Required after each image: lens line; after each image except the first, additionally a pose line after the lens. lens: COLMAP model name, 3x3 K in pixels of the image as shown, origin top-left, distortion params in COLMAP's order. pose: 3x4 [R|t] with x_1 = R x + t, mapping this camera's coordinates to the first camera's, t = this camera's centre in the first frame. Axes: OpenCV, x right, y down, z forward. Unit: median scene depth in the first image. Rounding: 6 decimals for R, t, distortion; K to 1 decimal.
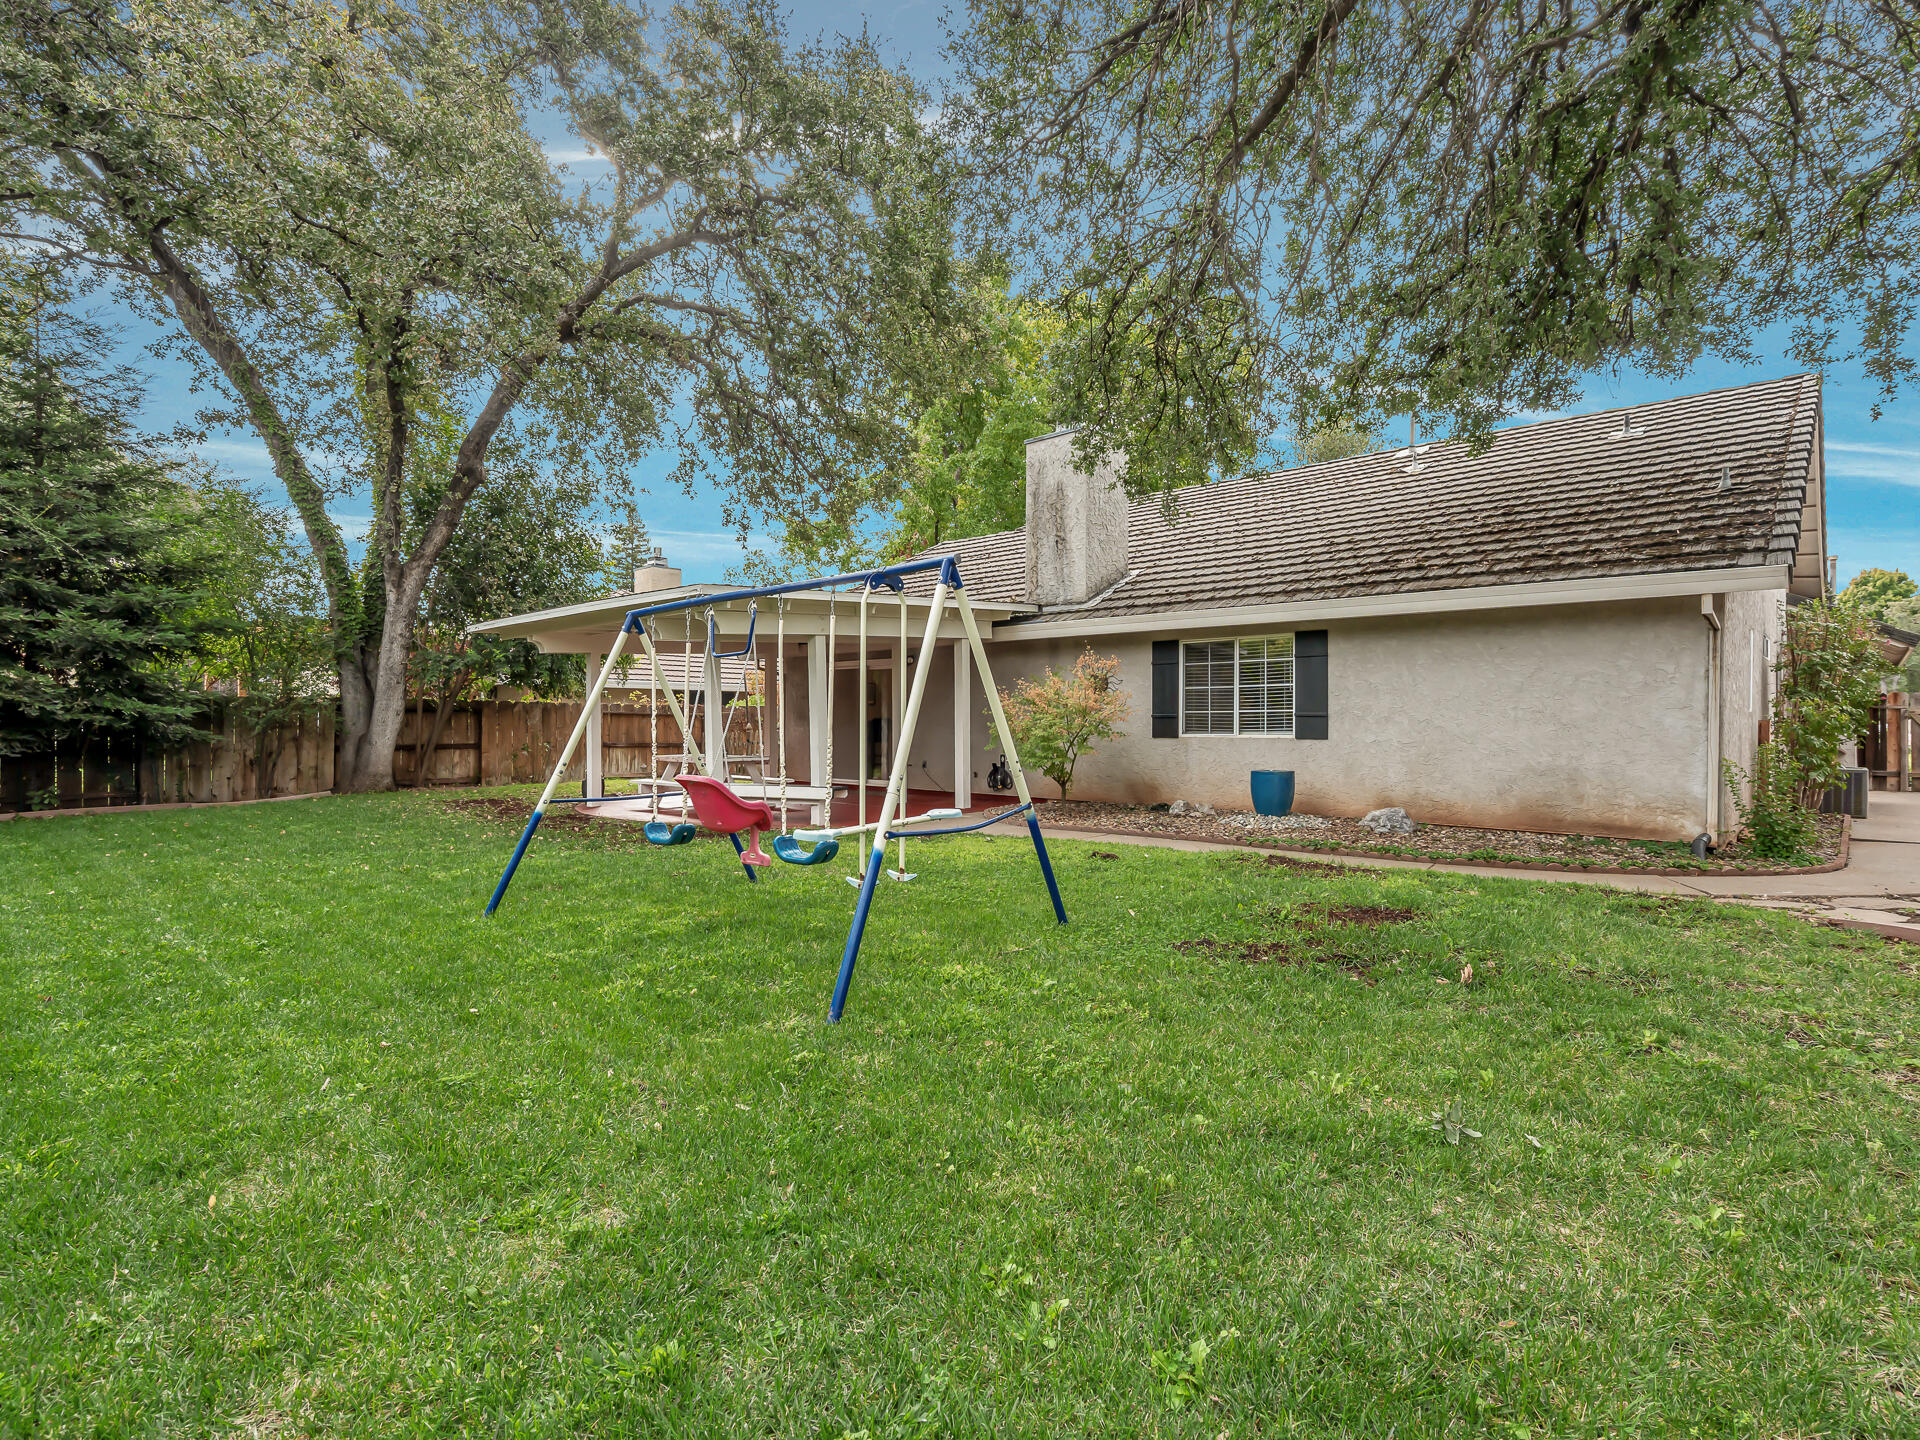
lens RADIAL K [[980.1, 0, 965.9], [0, 980.1, 725.2], [0, 0, 1]] dist [-0.010661, 0.004977]
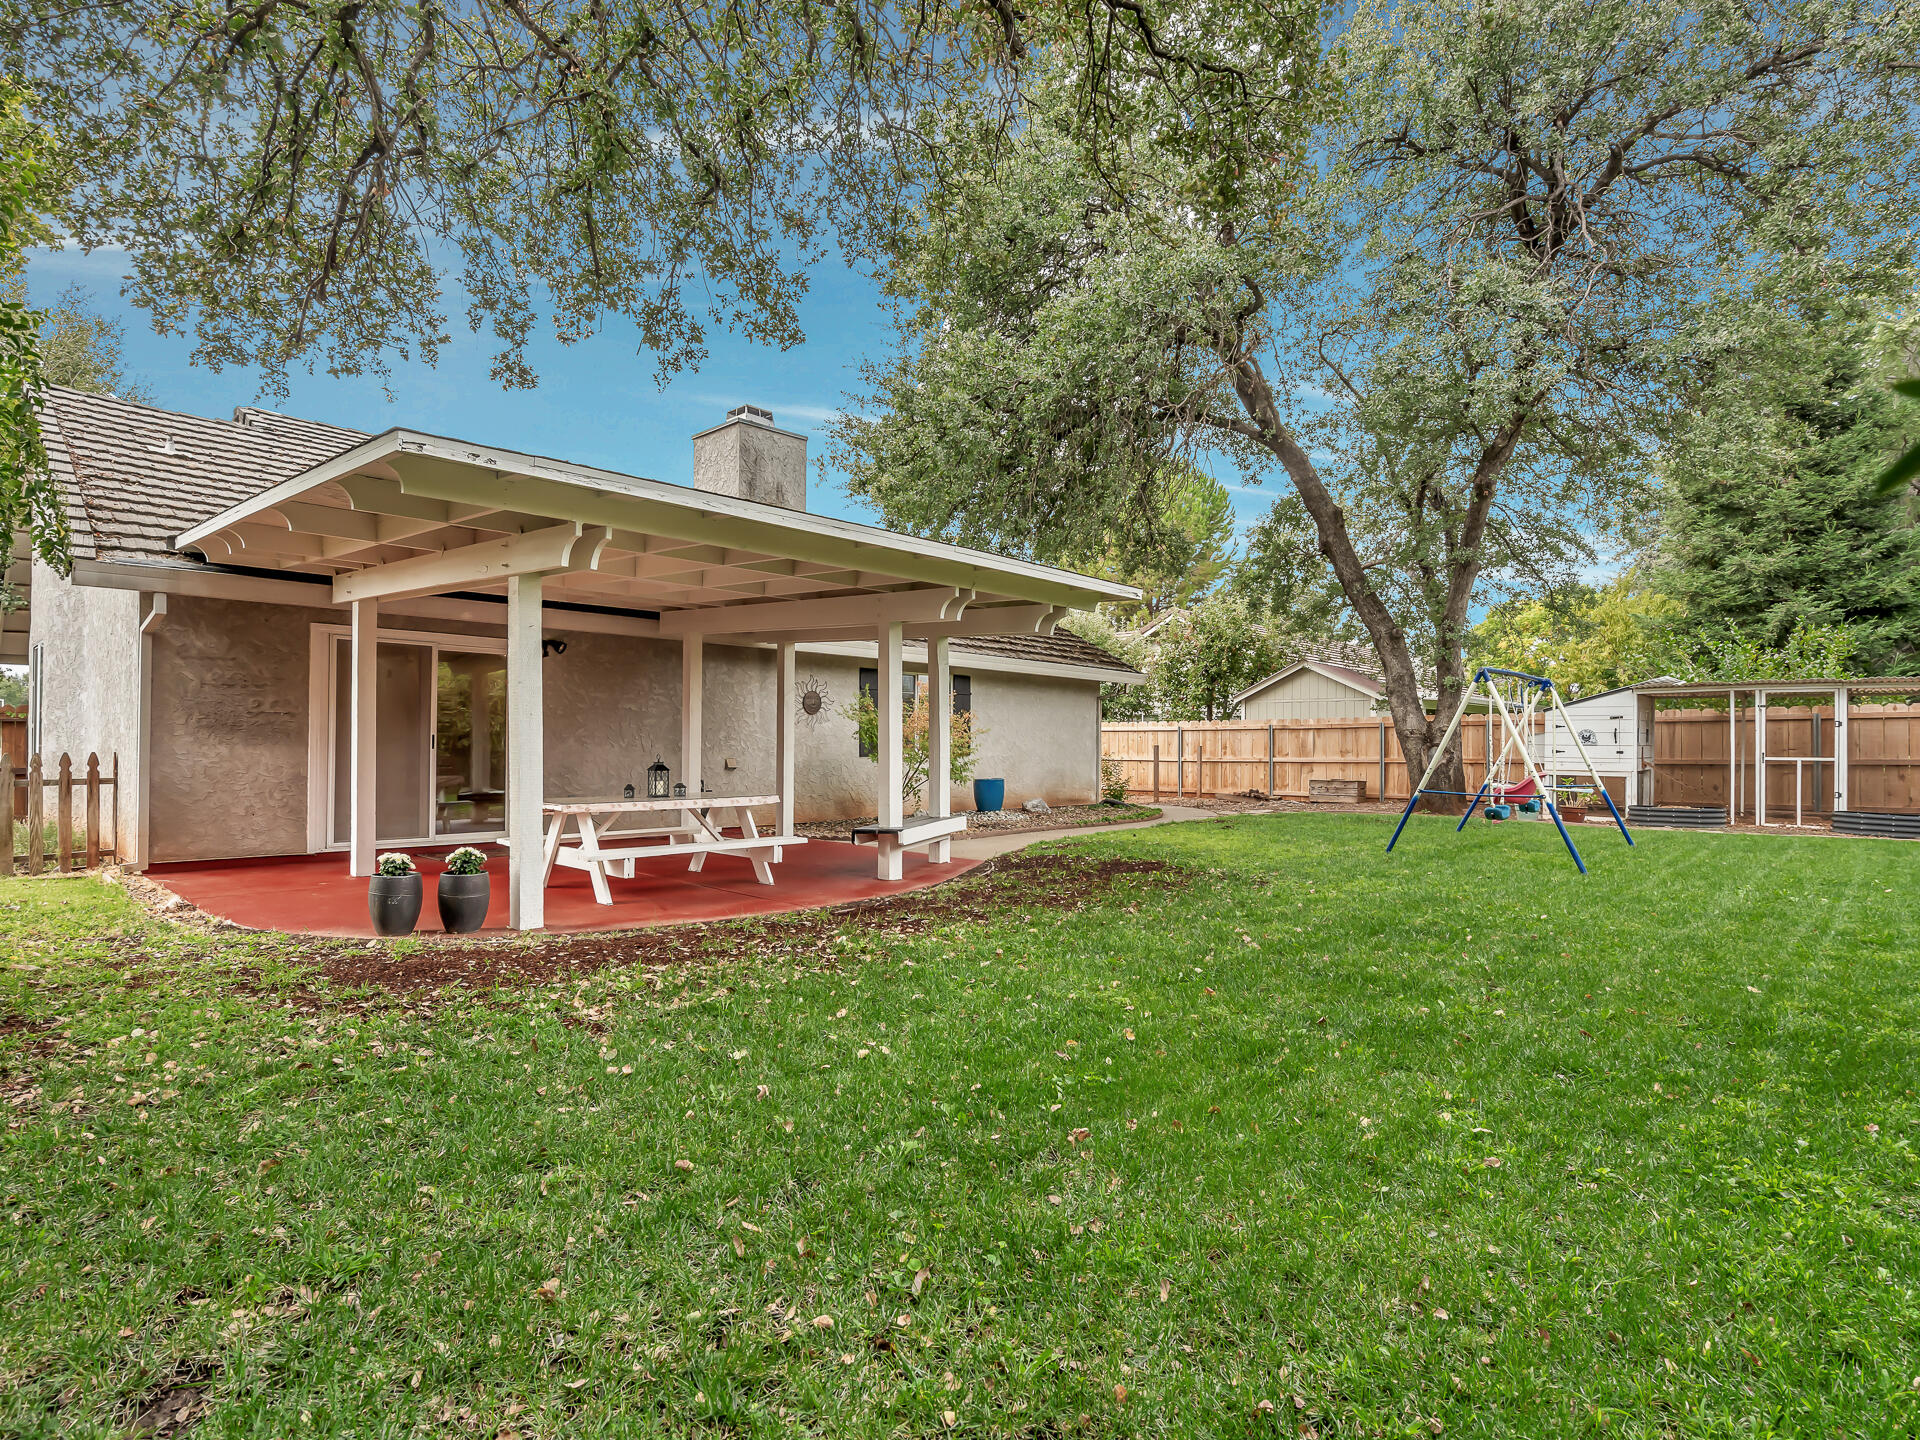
lens RADIAL K [[1007.2, 0, 960.0], [0, 1007.2, 720.0], [0, 0, 1]] dist [0.004160, 0.001104]
pose [[-0.007024, 0.027506, 0.999597, -0.672146], [-0.001177, 0.999621, -0.027515, 0.002360], [-0.999975, -0.001370, -0.006989, 0.642856]]
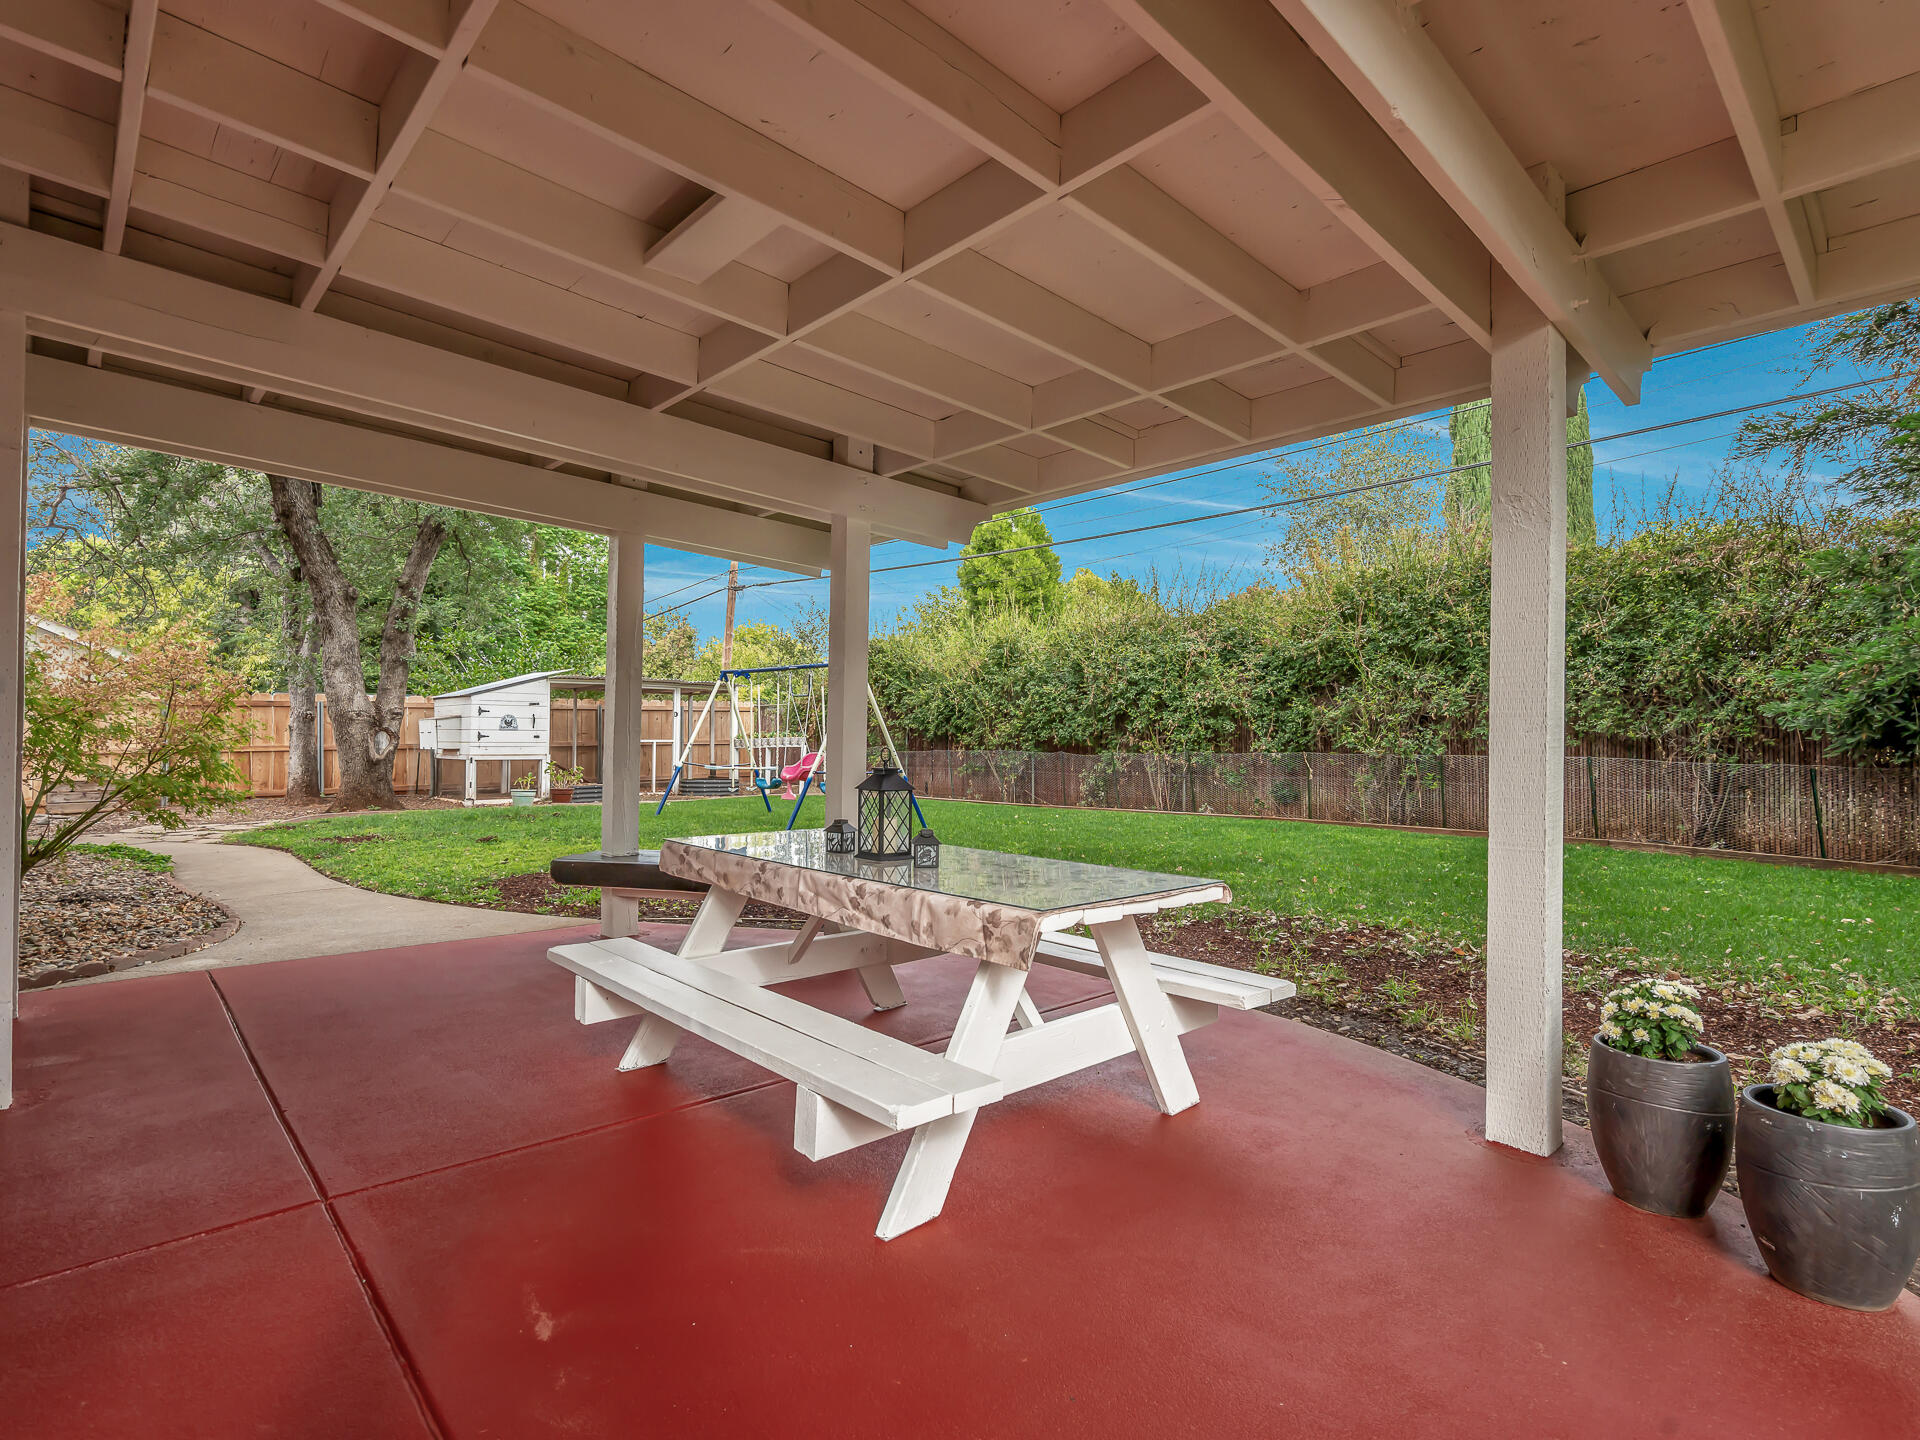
lens RADIAL K [[980.1, 0, 965.9], [0, 980.1, 725.2], [0, 0, 1]] dist [-0.010661, 0.004977]
pose [[-0.998065, 0.001073, 0.062163, -0.230587], [0.000572, 0.999967, -0.008066, 0.002460], [-0.062170, -0.008015, -0.998033, 0.951288]]
